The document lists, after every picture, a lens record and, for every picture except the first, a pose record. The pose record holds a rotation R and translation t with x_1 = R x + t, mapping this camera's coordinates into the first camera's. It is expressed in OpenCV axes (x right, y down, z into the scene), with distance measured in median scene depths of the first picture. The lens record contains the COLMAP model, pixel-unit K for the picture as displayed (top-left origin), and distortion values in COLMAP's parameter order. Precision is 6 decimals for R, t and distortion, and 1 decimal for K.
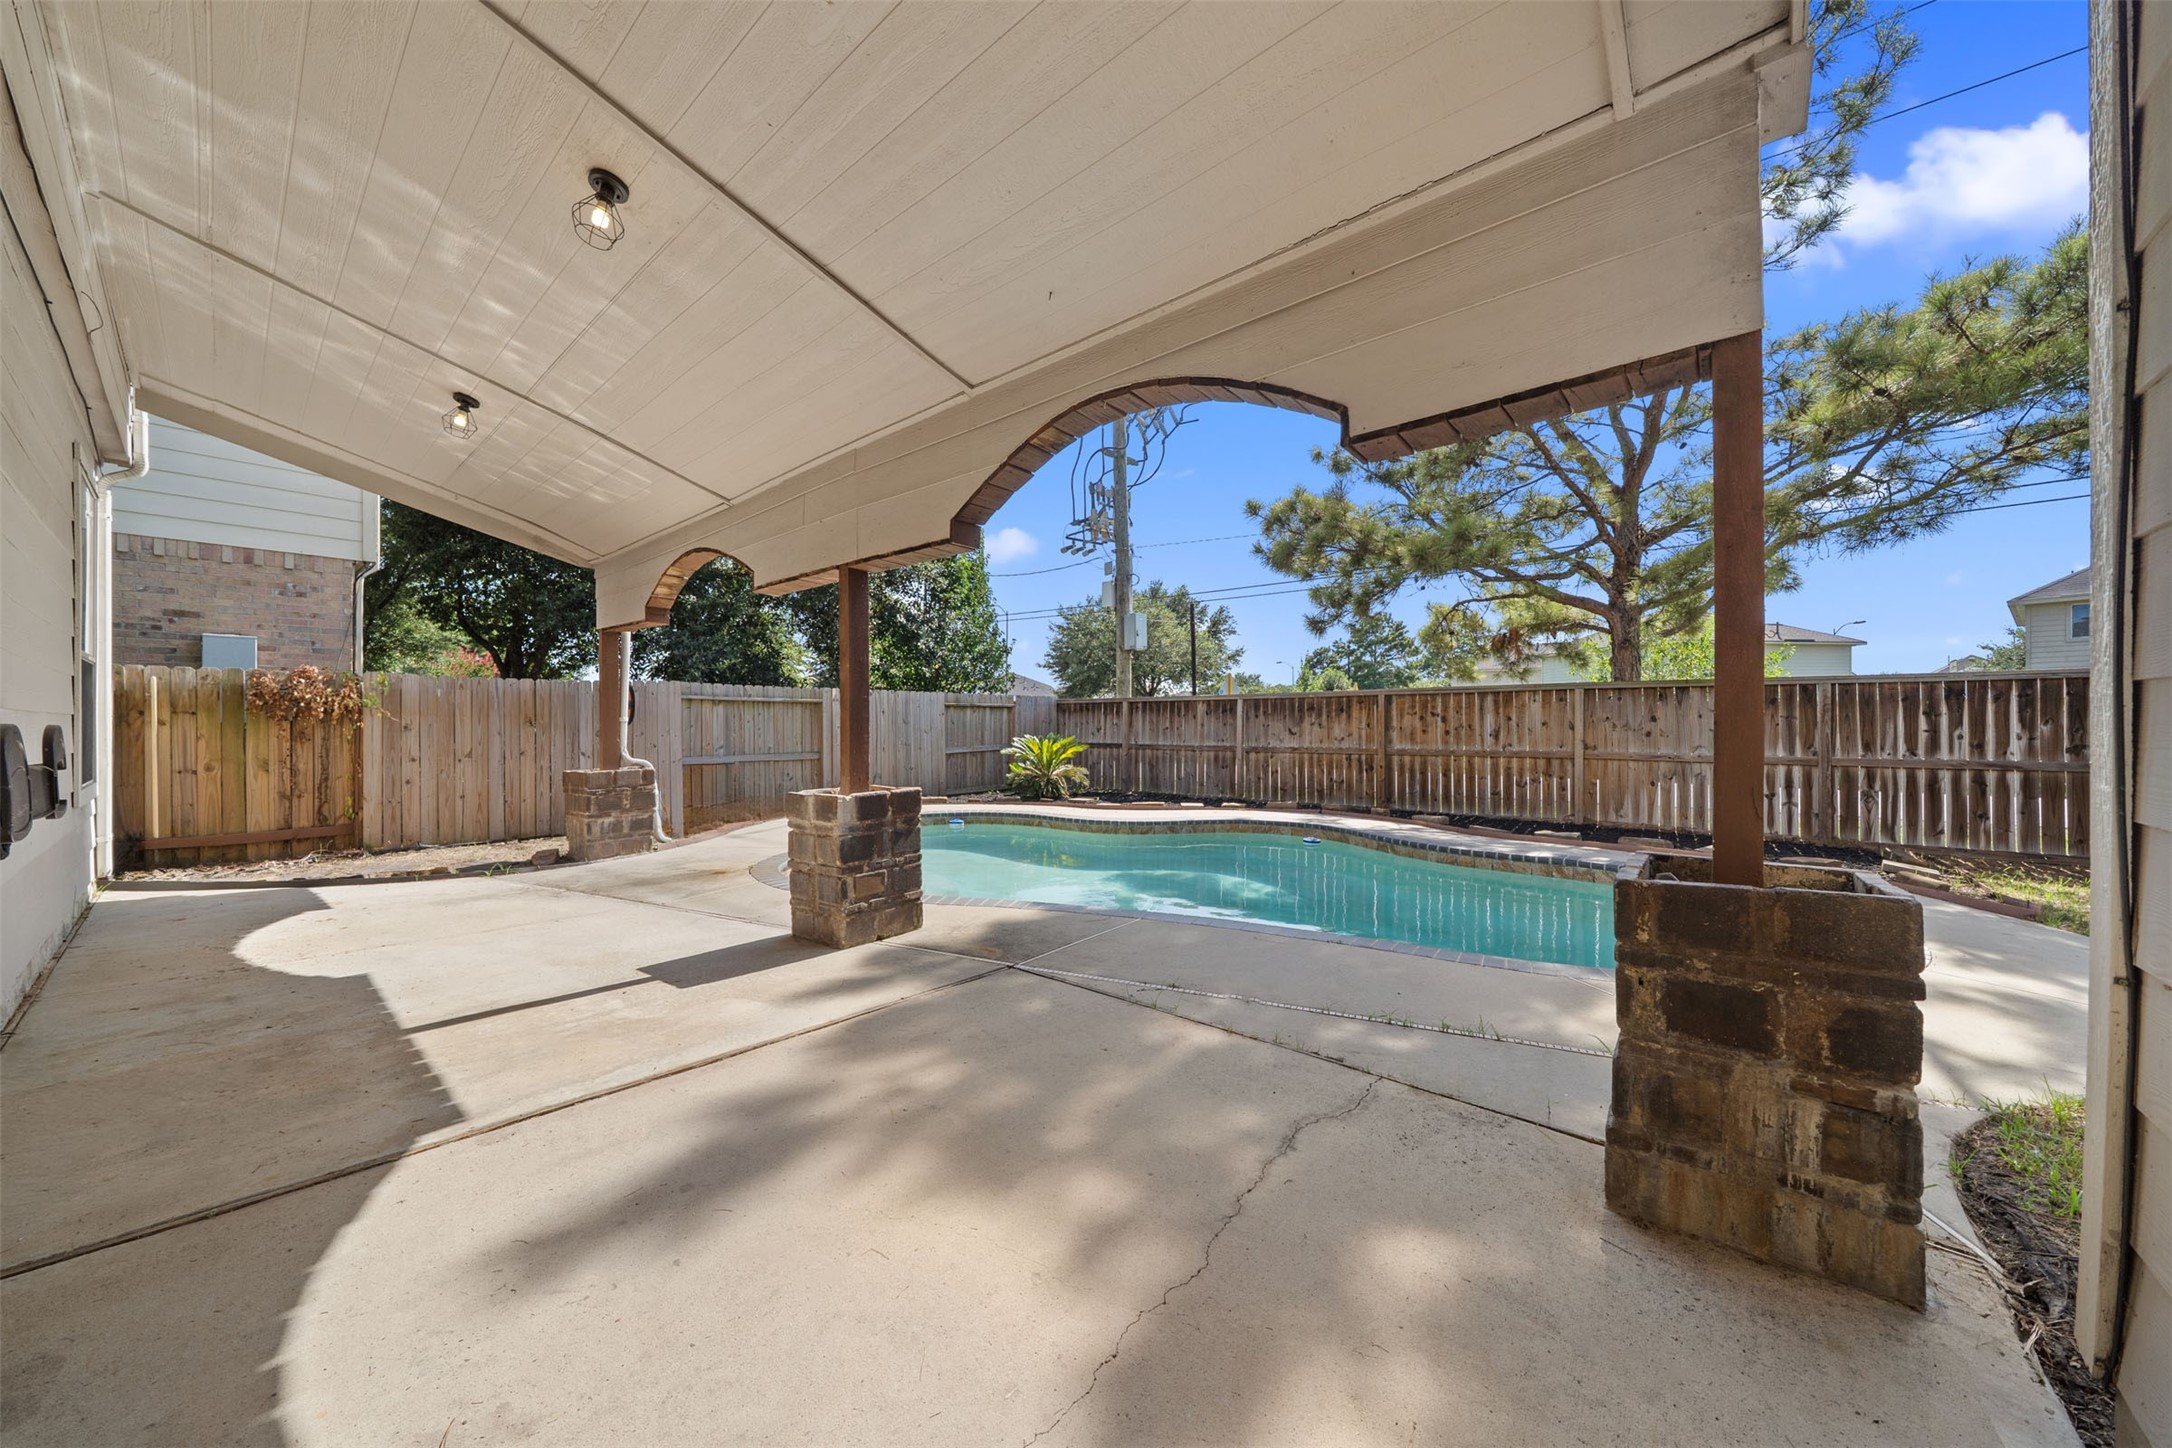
lens RADIAL K [[750.0, 0, 1069.5], [0, 750.0, 714.3], [0, 0, 1]] dist [-0.005915, -0.000021]
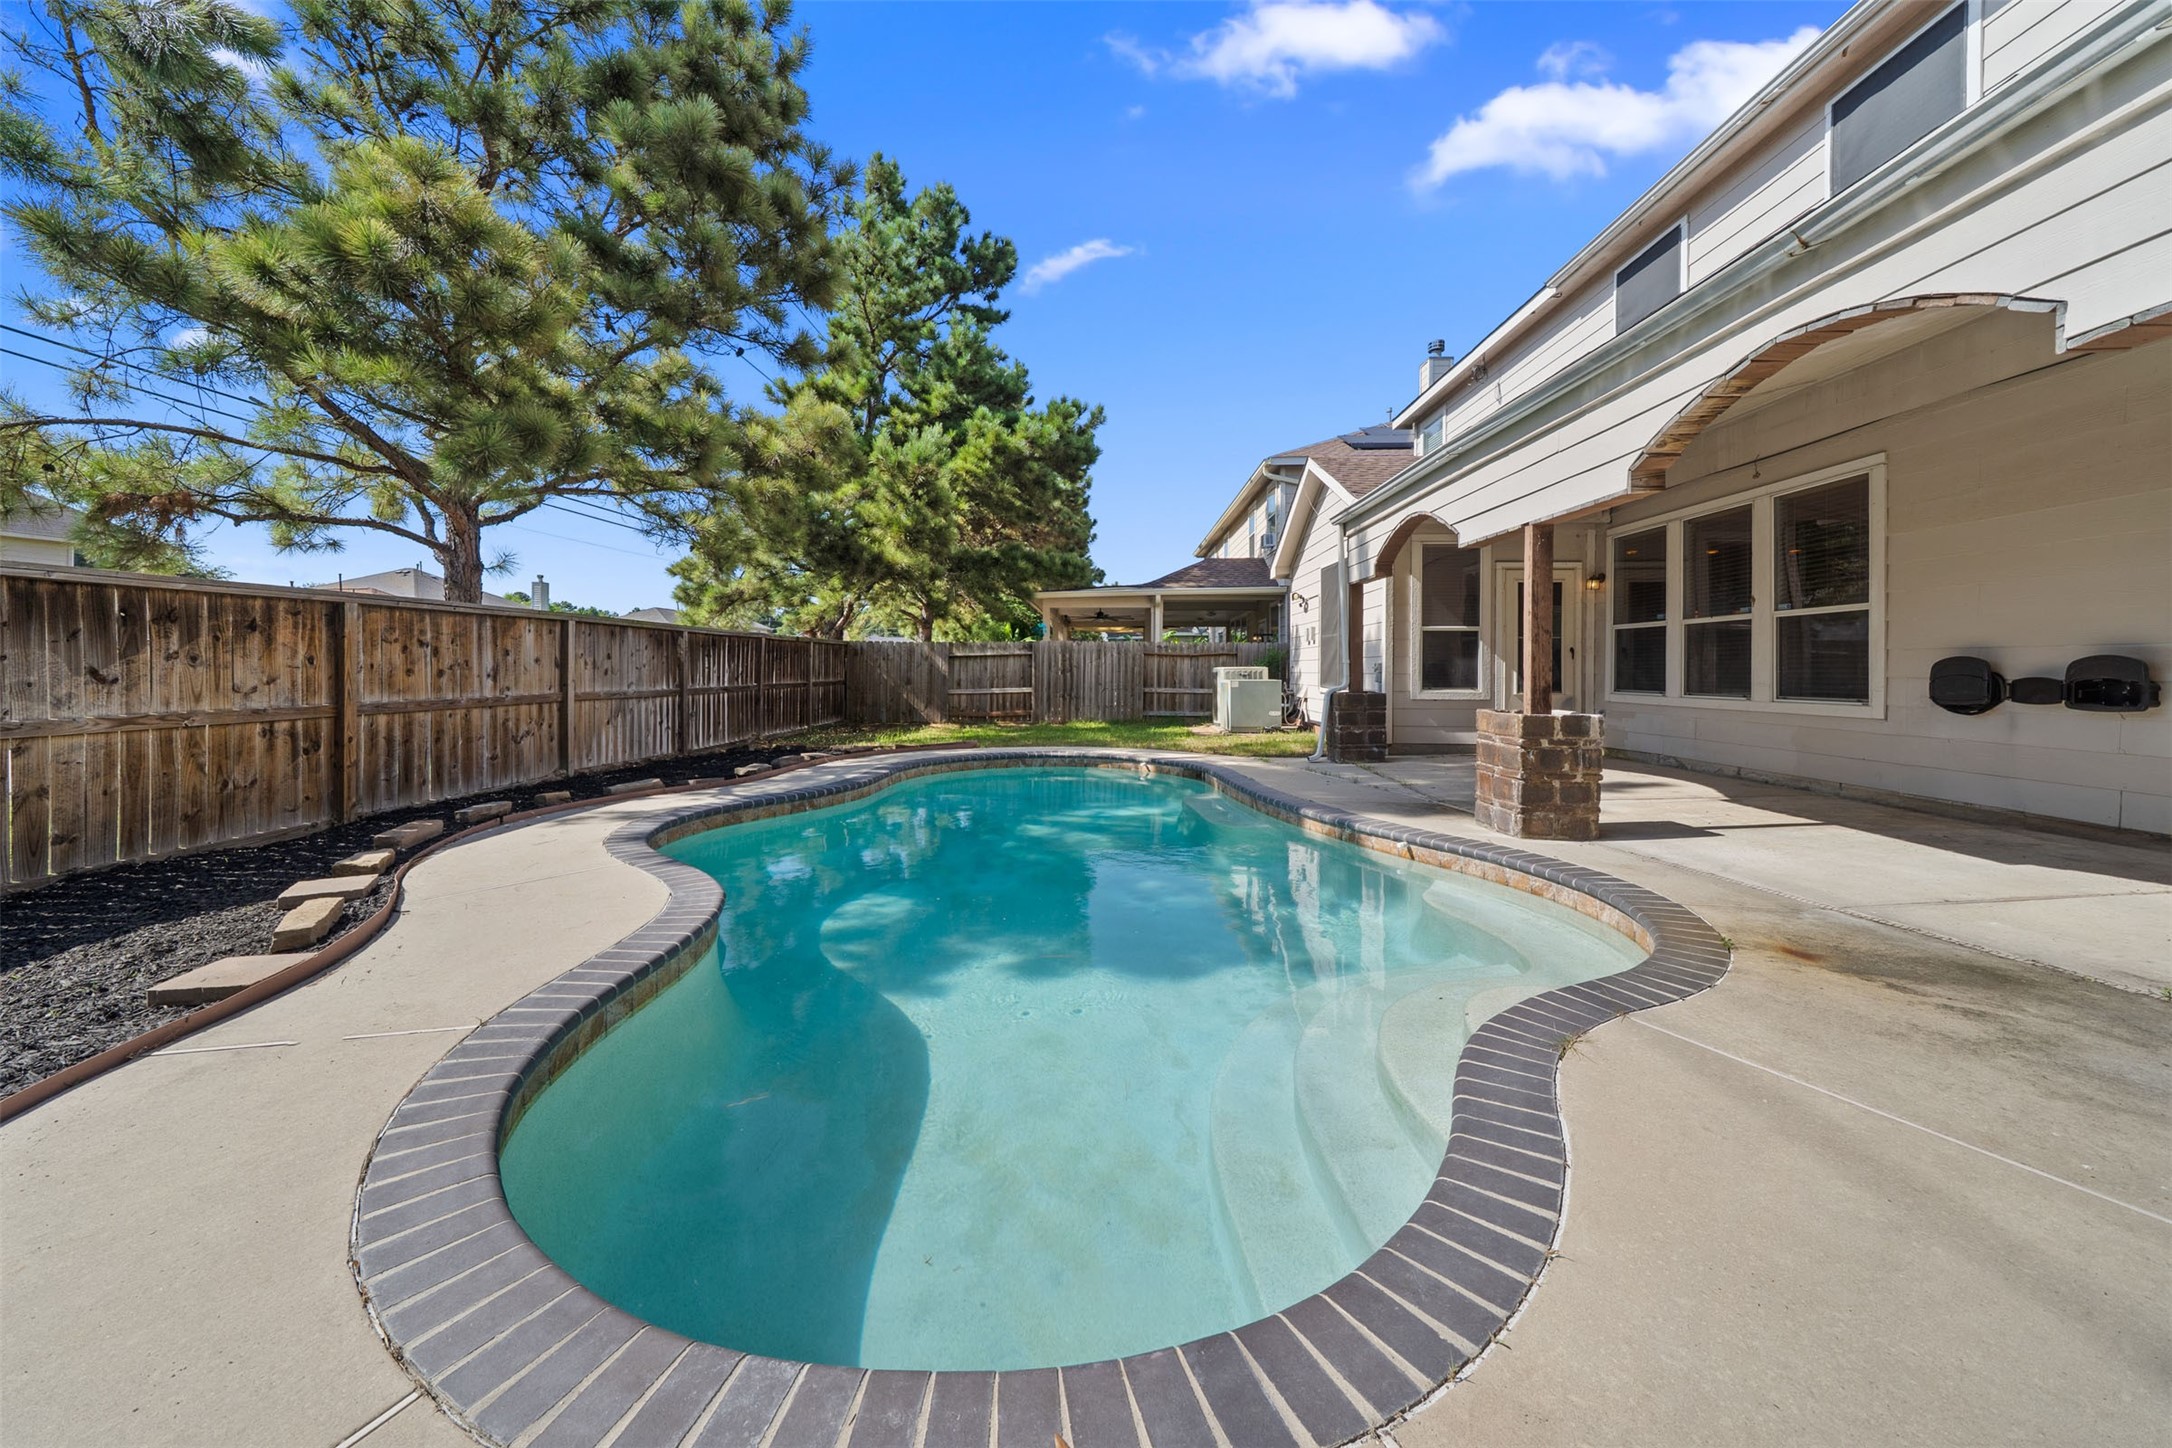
lens RADIAL K [[762.5, 0, 1064.9], [0, 762.5, 674.5], [0, 0, 1]] dist [-0.006869, -0.000032]
pose [[-0.610686, -0.006178, 0.791849, -0.351648], [-0.009811, 0.999952, 0.000235, 0.022062], [-0.791812, -0.007625, -0.610718, 1.051537]]
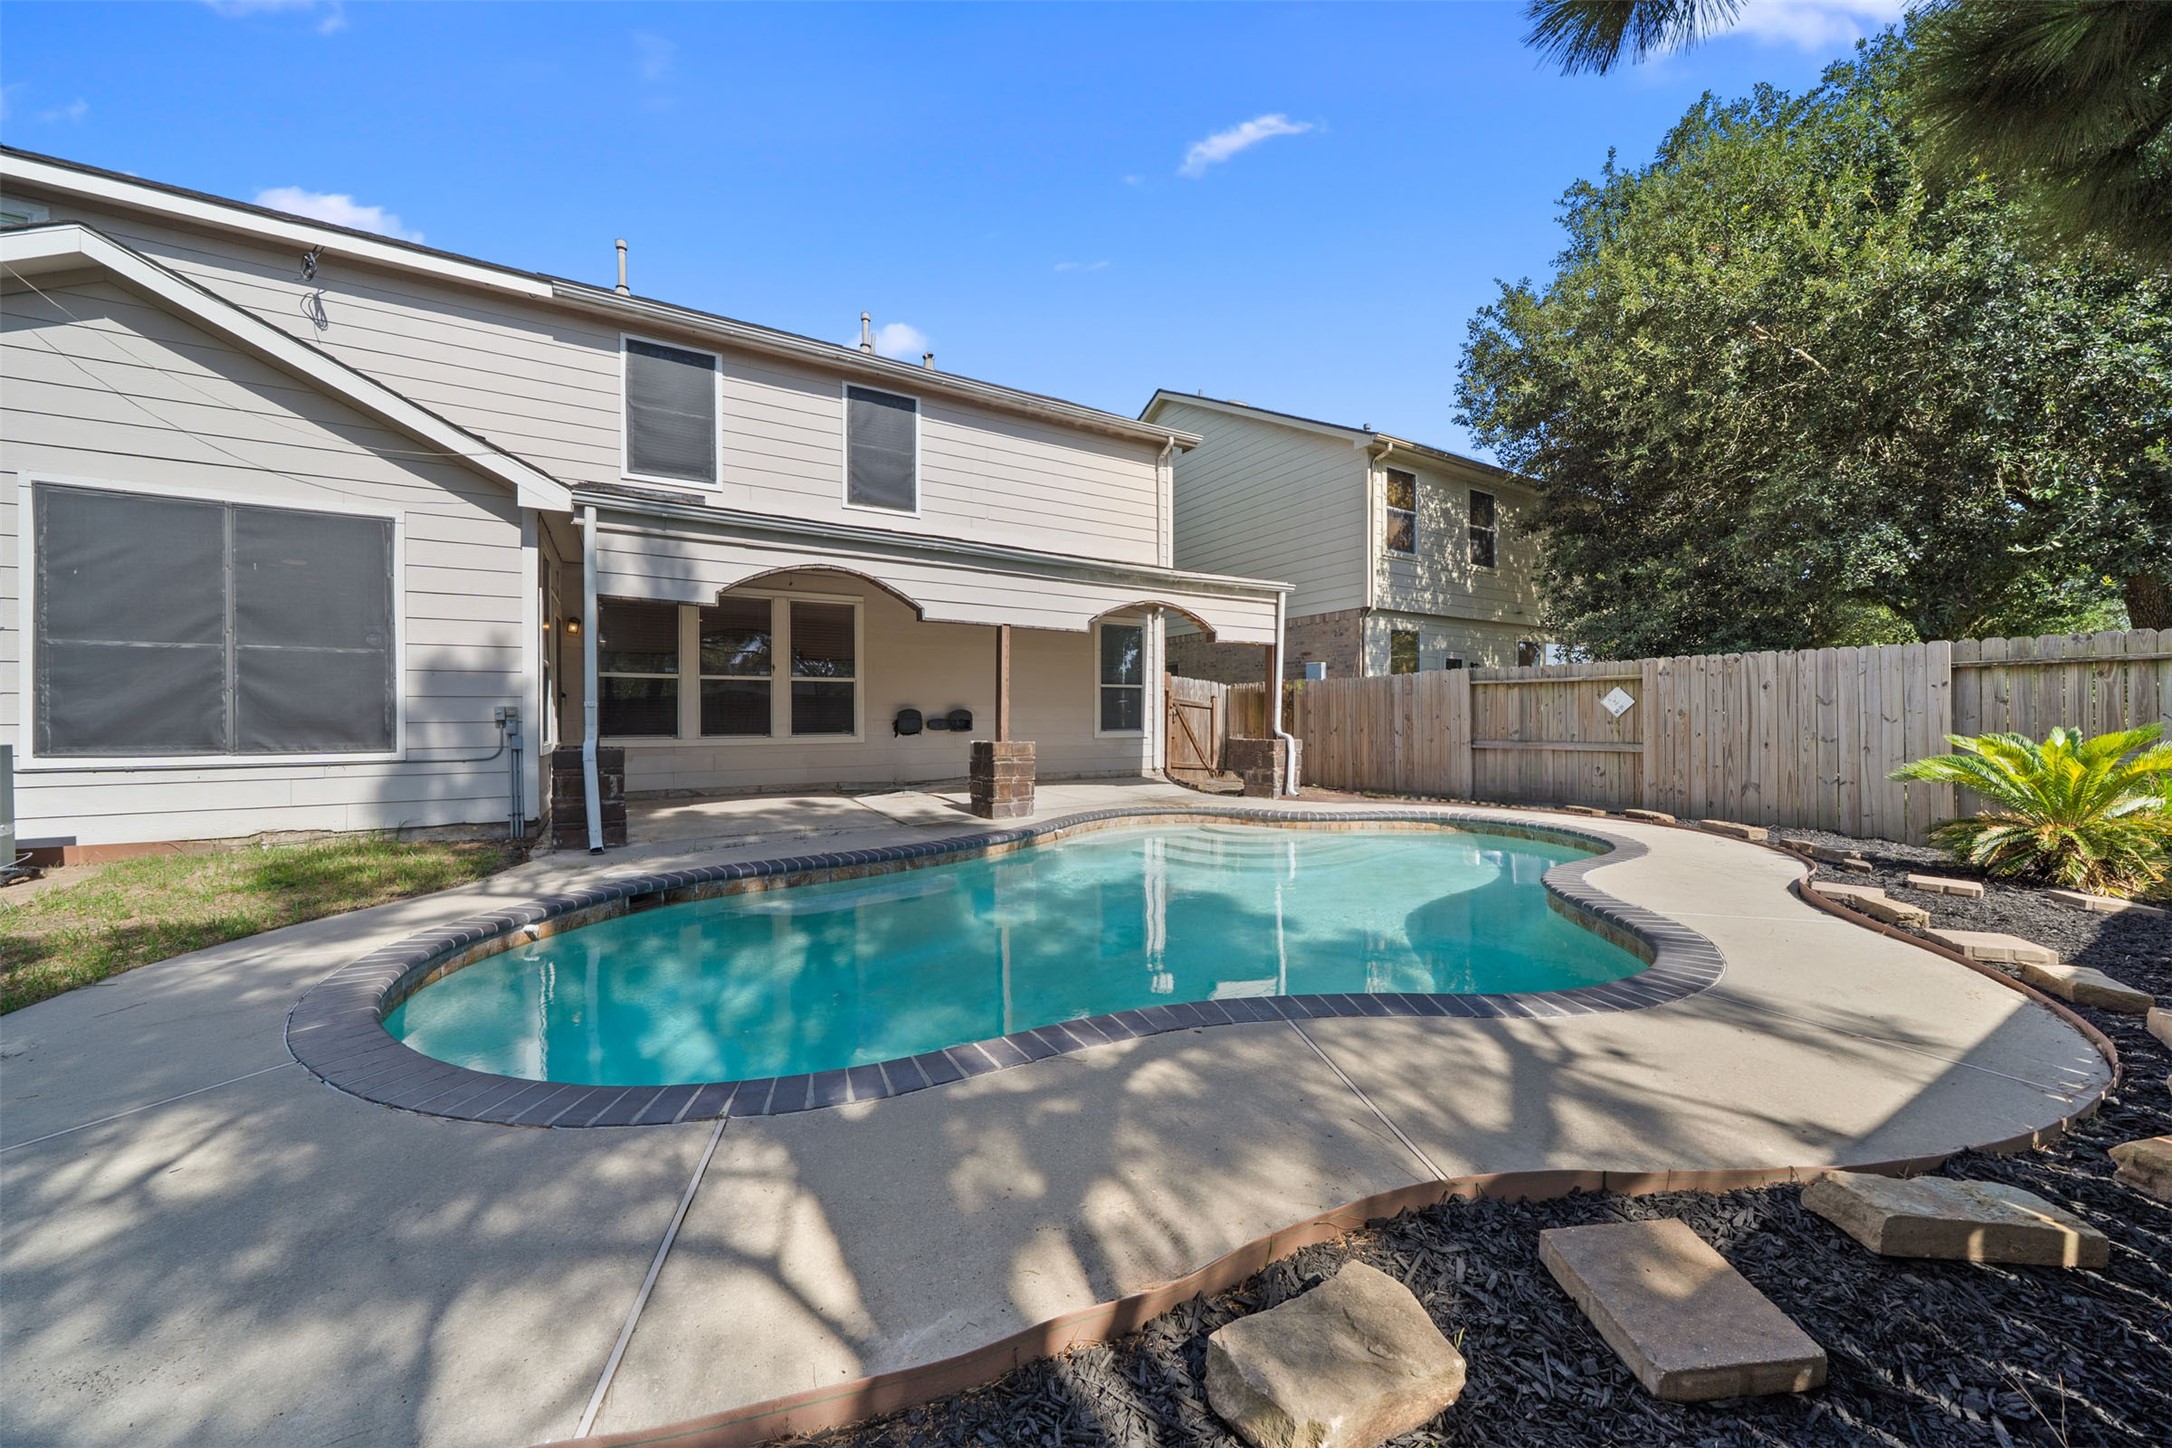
lens RADIAL K [[754.3, 0, 1083.2], [0, 754.3, 713.4], [0, 0, 1]] dist [-0.001079, 0.000085]
pose [[-0.315022, -0.003407, -0.949078, 0.668814], [0.012238, 0.999896, -0.007652, 0.021833], [0.949006, -0.014025, -0.314947, 0.815943]]
